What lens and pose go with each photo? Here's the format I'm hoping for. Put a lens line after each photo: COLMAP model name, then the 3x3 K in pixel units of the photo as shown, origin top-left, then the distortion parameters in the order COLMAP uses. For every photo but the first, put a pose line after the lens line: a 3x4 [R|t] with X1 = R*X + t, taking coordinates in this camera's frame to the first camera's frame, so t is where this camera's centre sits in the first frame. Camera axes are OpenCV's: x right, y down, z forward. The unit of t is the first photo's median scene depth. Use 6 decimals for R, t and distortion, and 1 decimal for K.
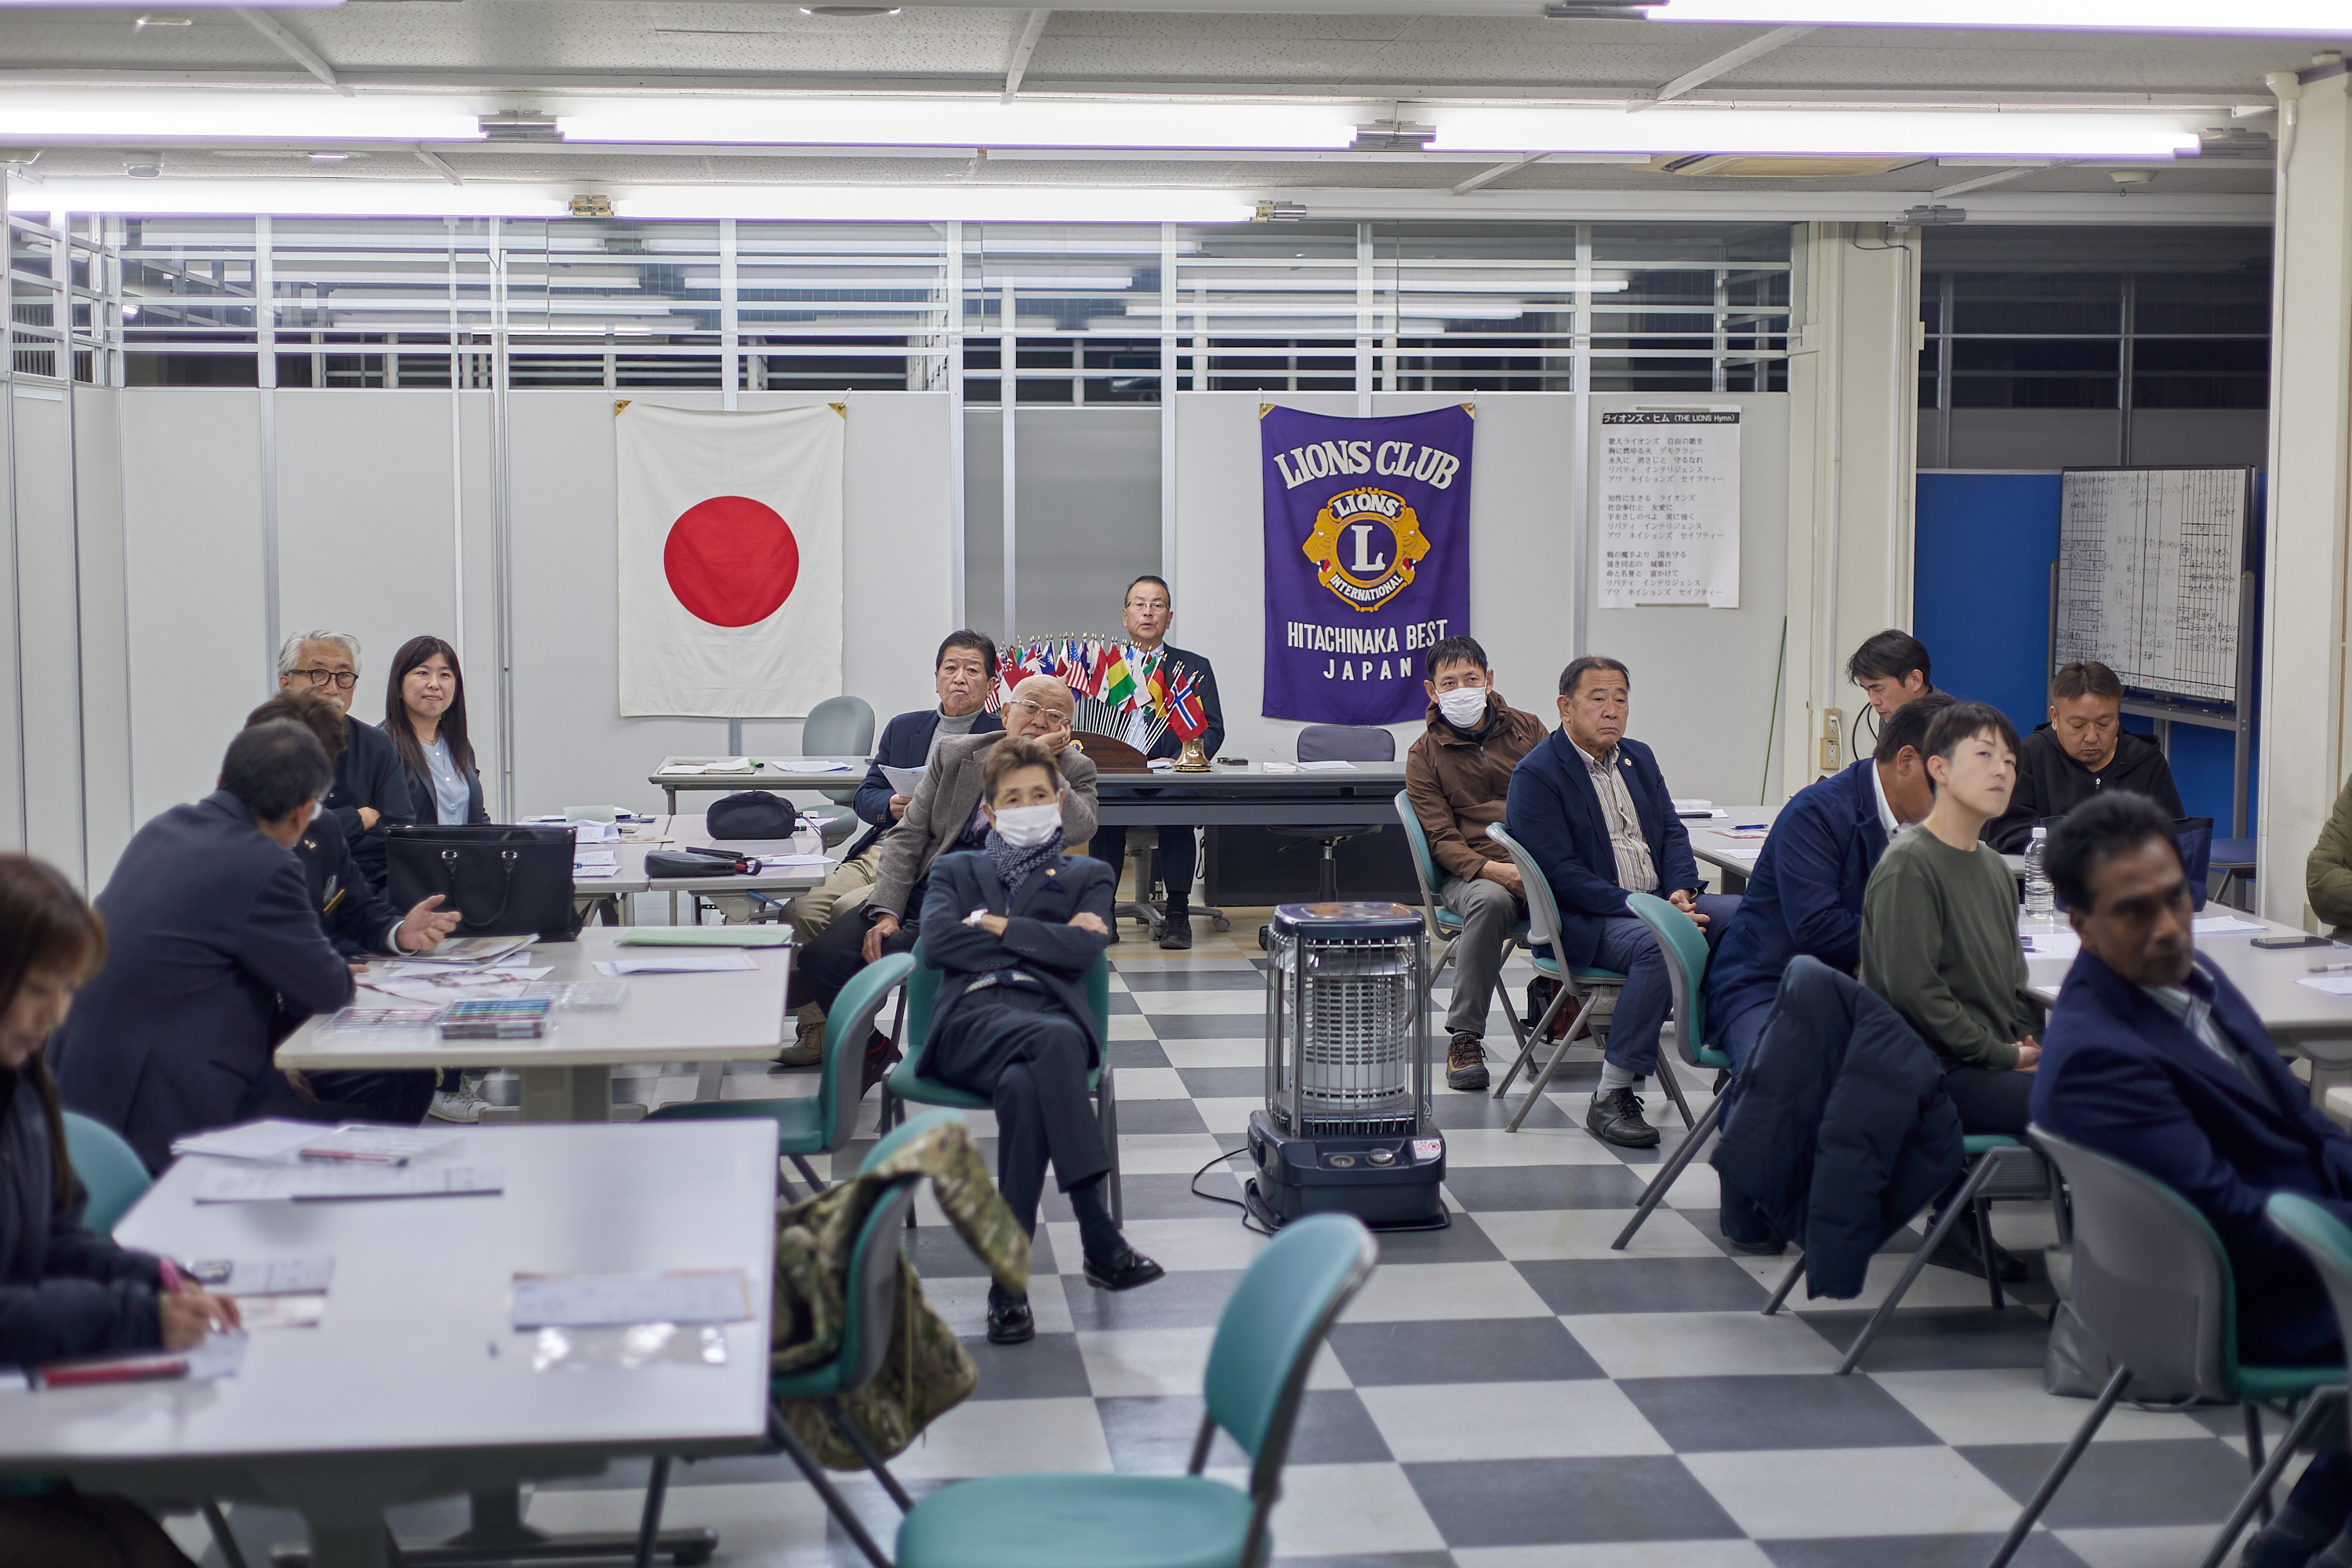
lens RADIAL K [[3313.0, 0, 1183.5], [0, 3313.0, 777.0], [0, 0, 1]] dist [0.063032, -0.285536]
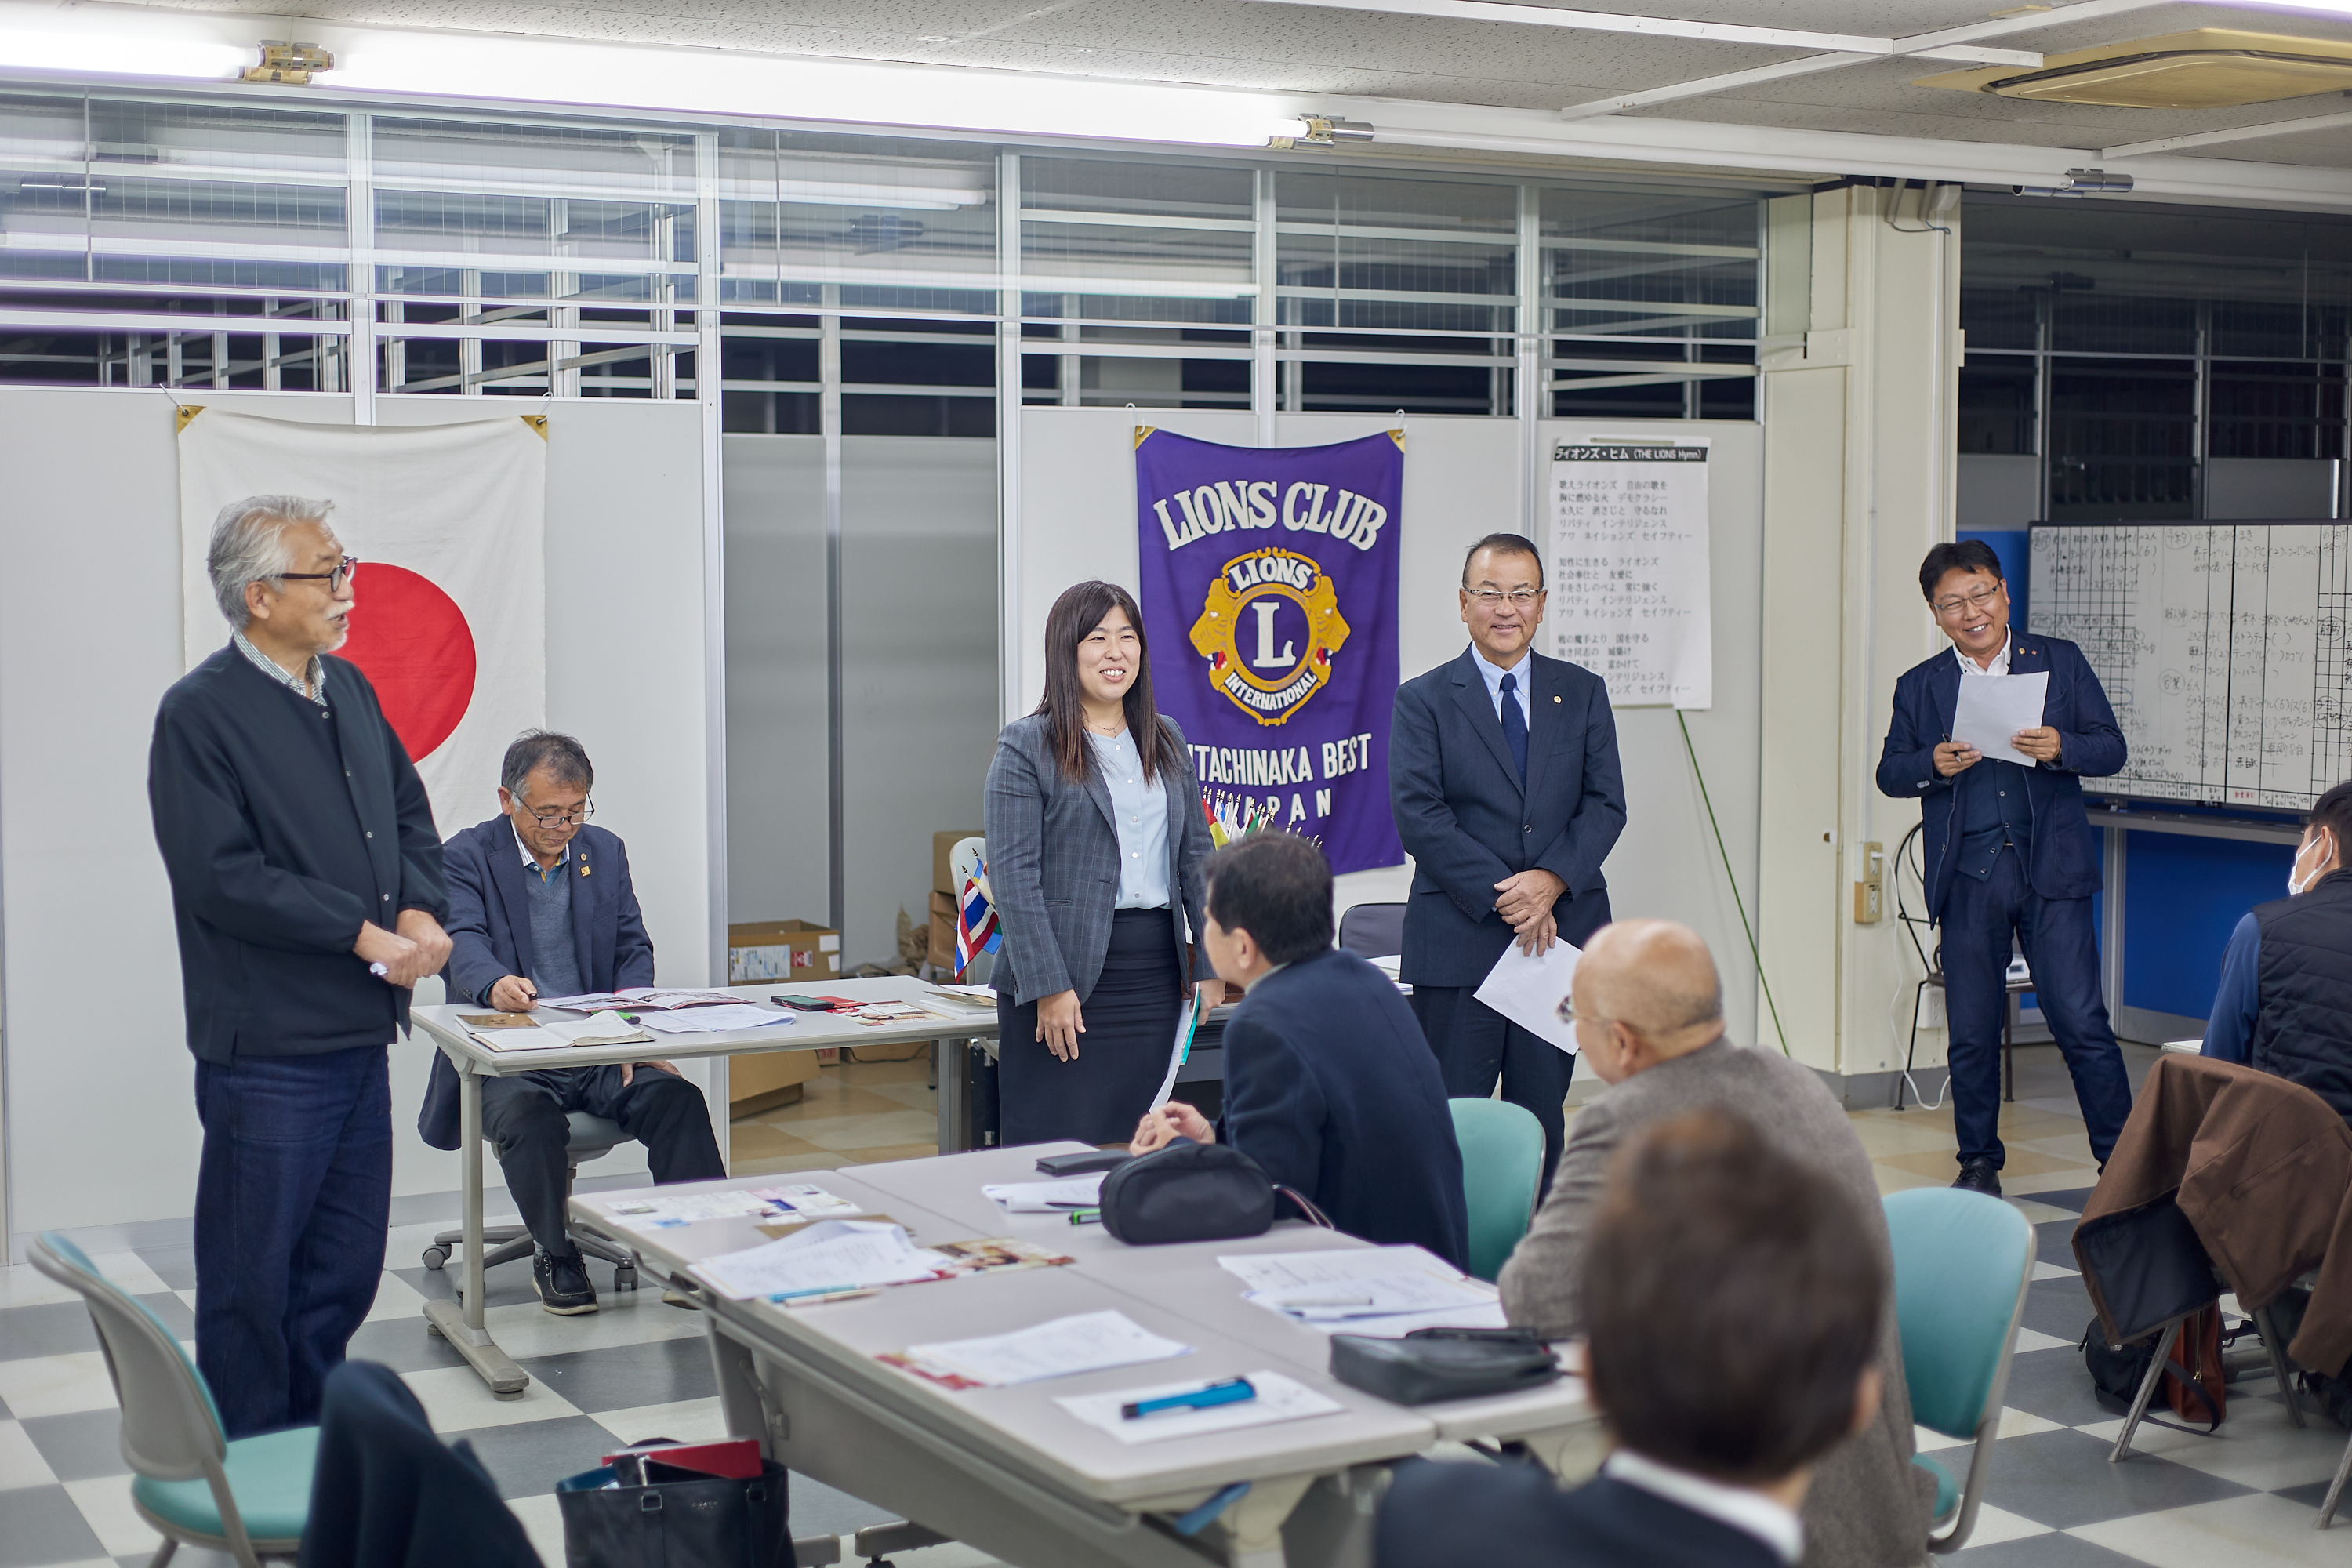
lens RADIAL K [[3221.9, 0, 1166.5], [0, 3221.9, 773.3], [0, 0, 1]] dist [0.064323, -0.285655]
pose [[0.924902, -0.027742, 0.379193, -0.224381], [0.034249, 0.999359, -0.010424, -0.033560], [-0.378661, 0.022628, 0.925259, 0.381005]]
